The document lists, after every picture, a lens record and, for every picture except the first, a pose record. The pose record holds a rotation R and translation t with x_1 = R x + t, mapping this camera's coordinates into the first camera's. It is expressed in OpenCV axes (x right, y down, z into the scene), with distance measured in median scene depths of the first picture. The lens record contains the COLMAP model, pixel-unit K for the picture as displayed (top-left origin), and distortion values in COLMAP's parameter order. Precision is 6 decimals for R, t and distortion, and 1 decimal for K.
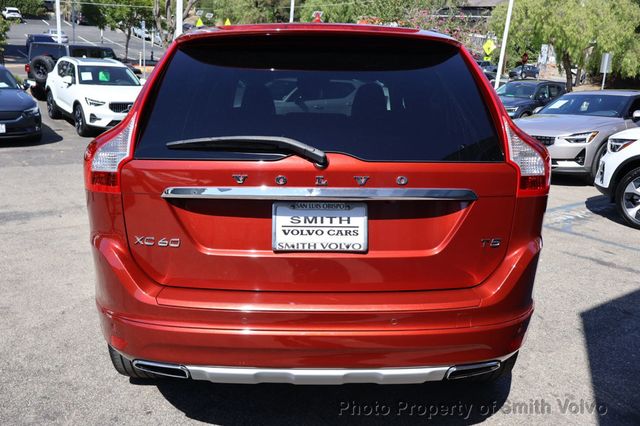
lens RADIAL K [[543.2, 0, 322.3], [0, 543.2, 218.3], [0, 0, 1]] dist [0.009791, -0.015398]
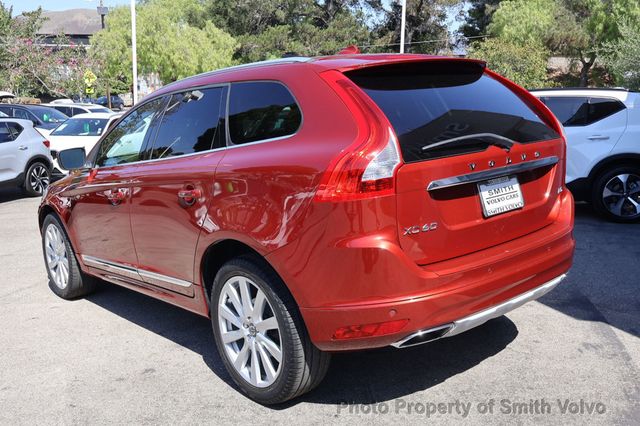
lens RADIAL K [[594.4, 0, 320.4], [0, 594.4, 209.0], [0, 0, 1]] dist [0.037983, 0.000000]
pose [[0.780290, -0.171654, 0.601400, -1.035777], [0.223848, 0.974547, -0.012274, -0.027712], [-0.583985, 0.144199, 0.798854, 0.040387]]
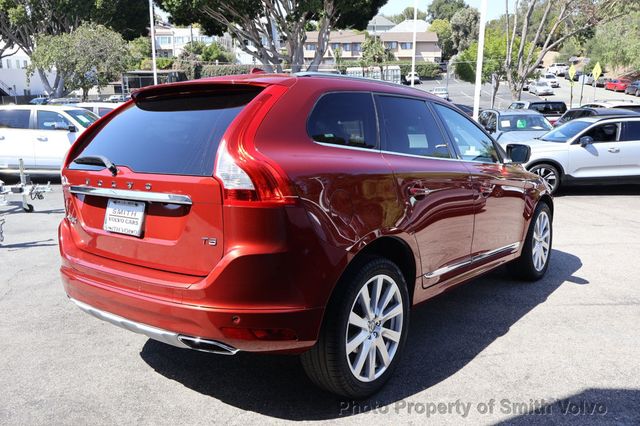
lens RADIAL K [[543.2, 0, 322.2], [0, 543.2, 215.9], [0, 0, 1]] dist [0.009791, -0.015398]
pose [[0.765221, 0.066777, -0.640296, 1.077382], [-0.125493, 0.990998, -0.046626, 0.011486], [0.631418, 0.116032, 0.766712, 0.167701]]
